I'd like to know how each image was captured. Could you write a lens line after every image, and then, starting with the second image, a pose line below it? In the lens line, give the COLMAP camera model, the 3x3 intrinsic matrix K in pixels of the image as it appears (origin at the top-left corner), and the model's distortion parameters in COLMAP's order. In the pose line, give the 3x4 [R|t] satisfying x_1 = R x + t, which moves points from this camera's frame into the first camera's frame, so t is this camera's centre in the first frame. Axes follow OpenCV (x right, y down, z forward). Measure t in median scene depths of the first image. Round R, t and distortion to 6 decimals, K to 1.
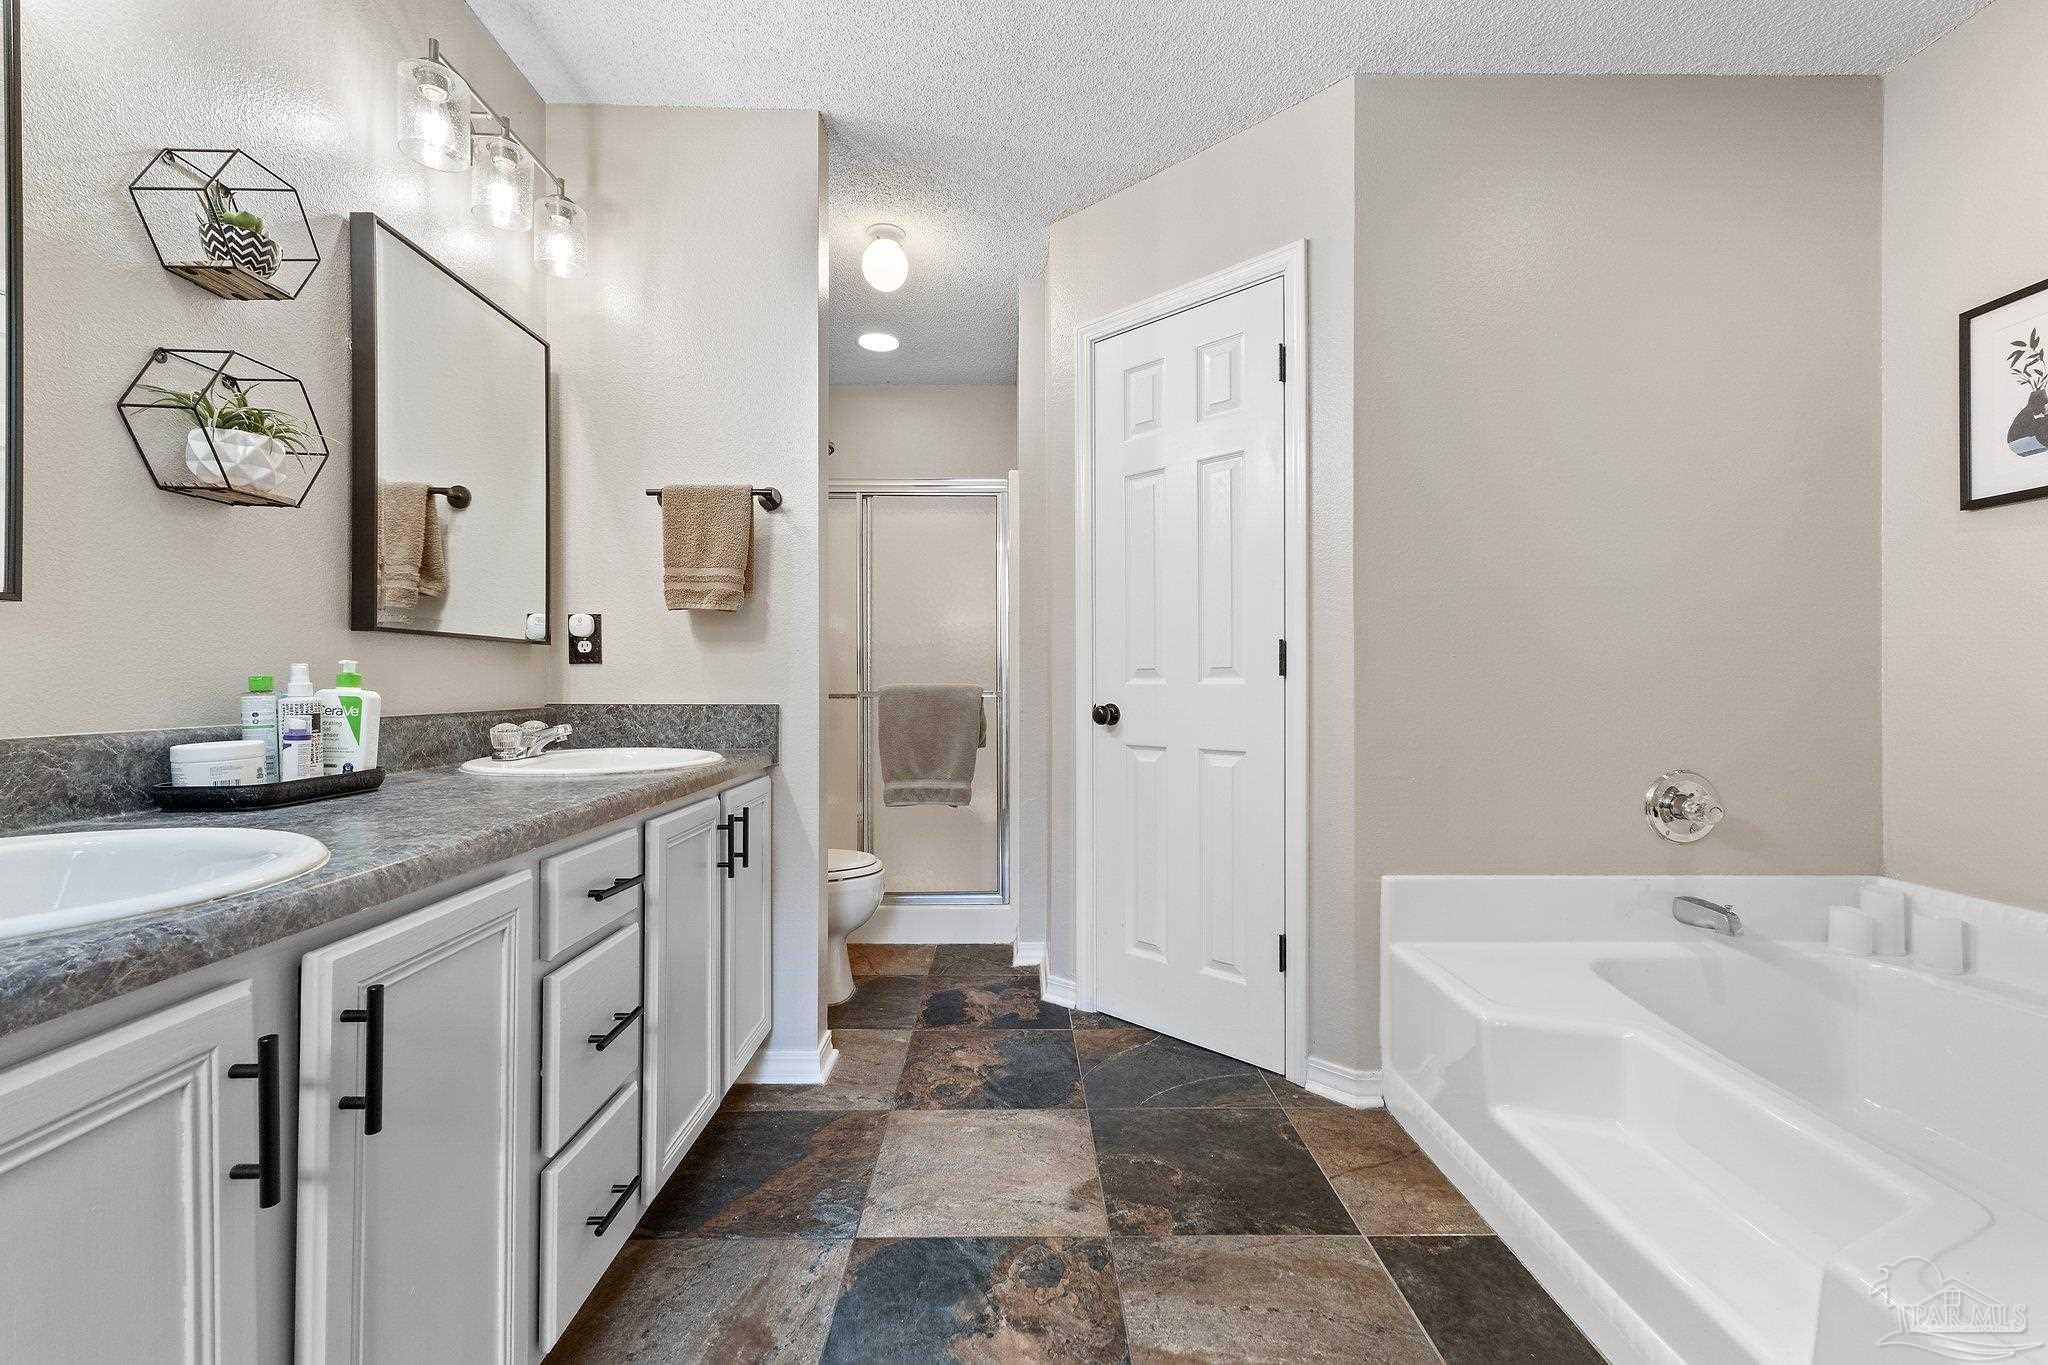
lens RADIAL K [[861.1, 0, 1015.5], [0, 861.1, 687.4], [0, 0, 1]] dist [0.006371, 0.000266]
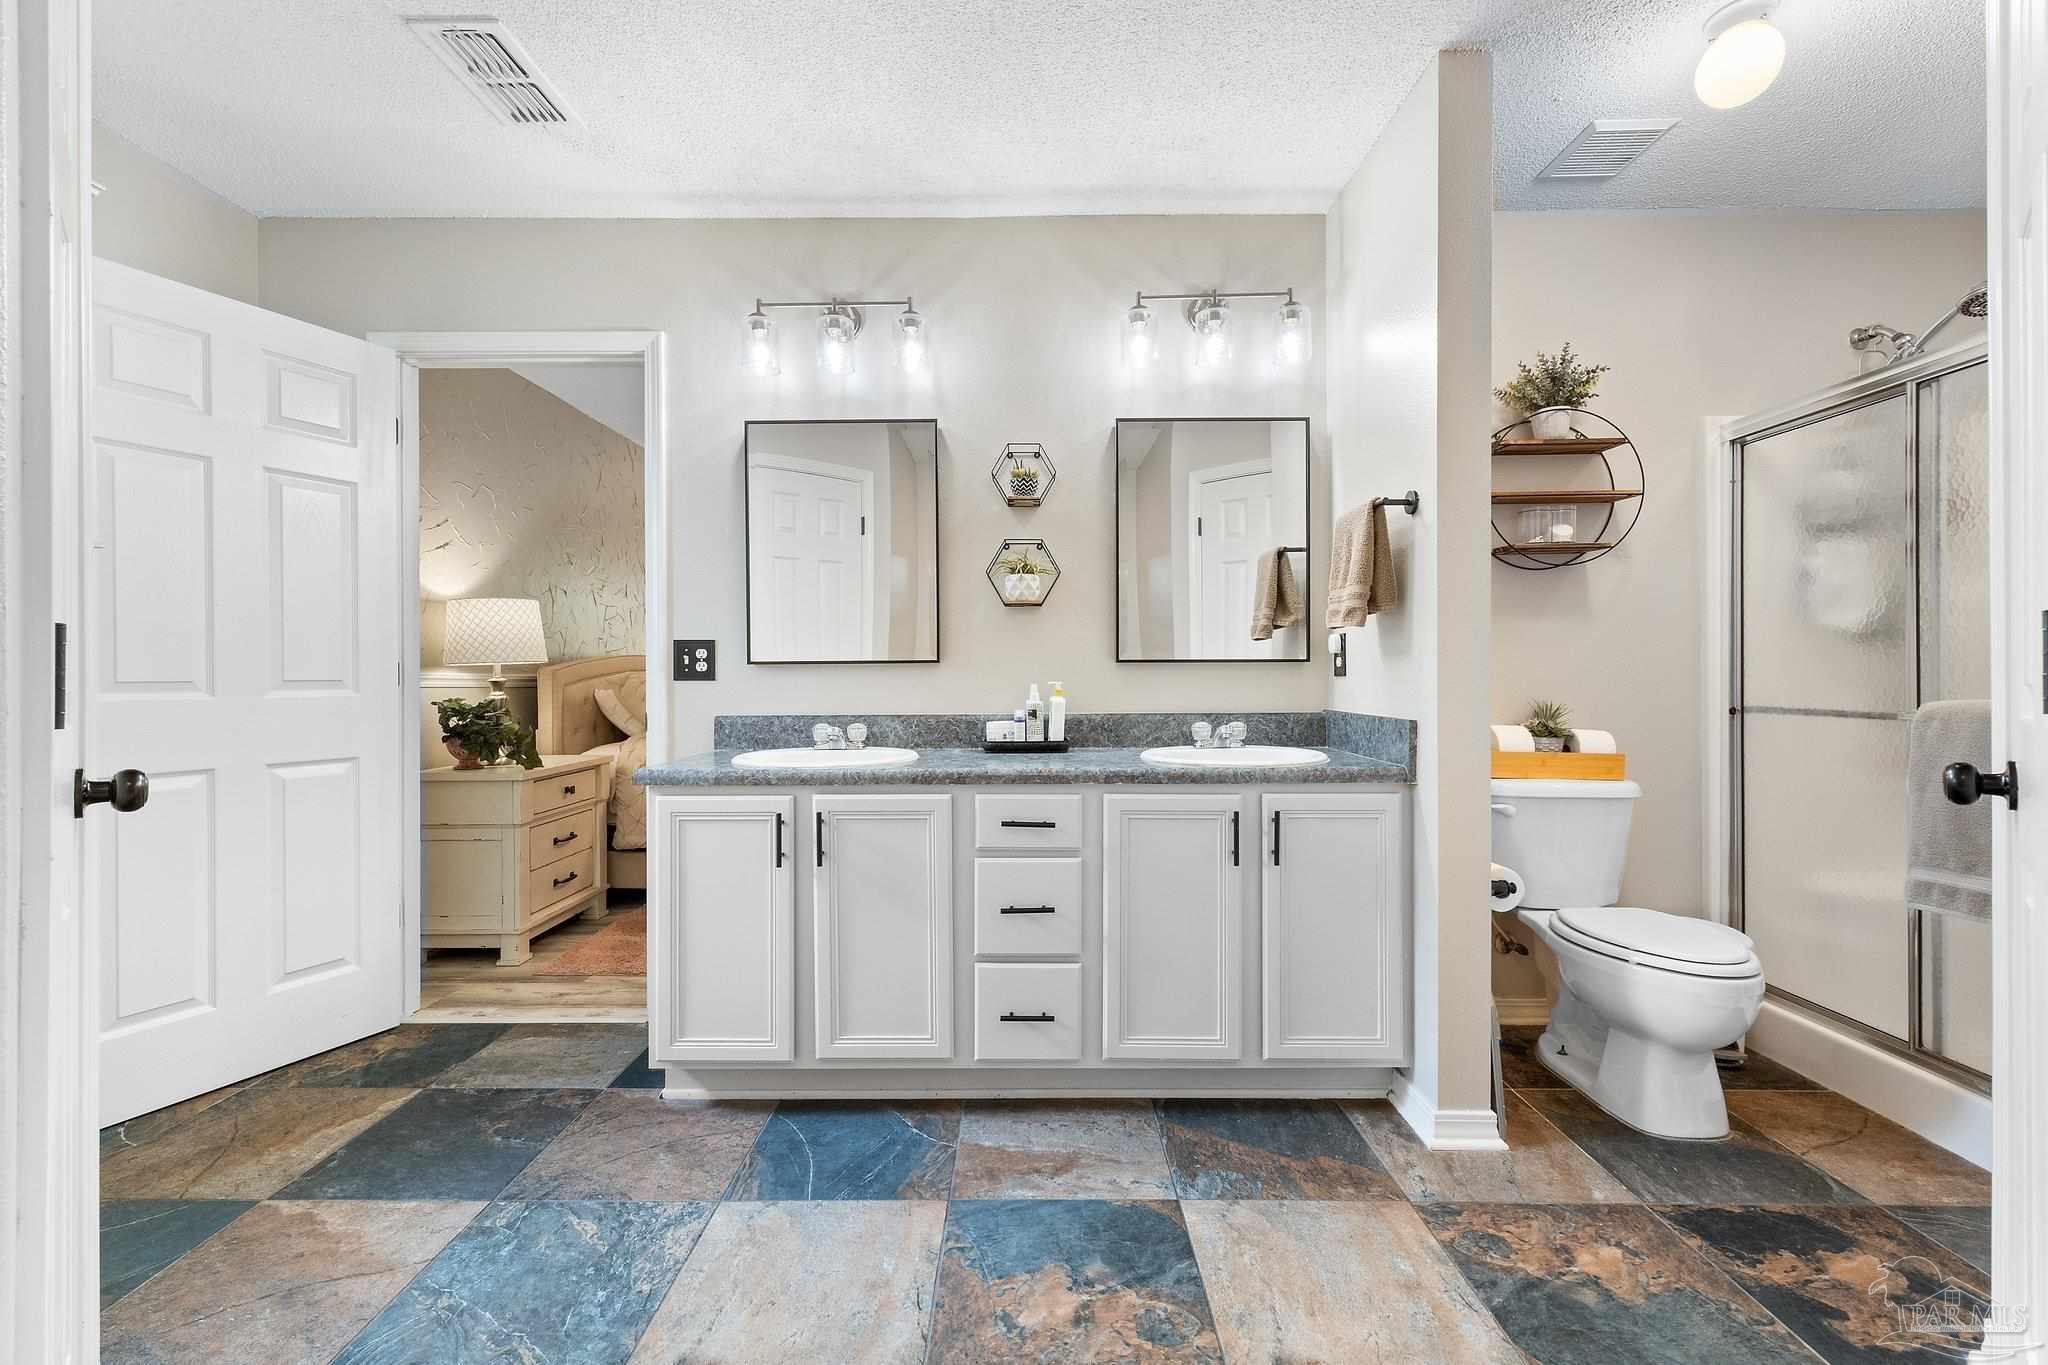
lens RADIAL K [[861.1, 0, 1016.5], [0, 861.1, 679.4], [0, 0, 1]] dist [0.006371, 0.000266]
pose [[-0.031357, 0.006668, -0.999486, 0.749676], [-0.000291, 0.999978, 0.006680, -0.034195], [0.999508, 0.000501, -0.031354, 0.663865]]
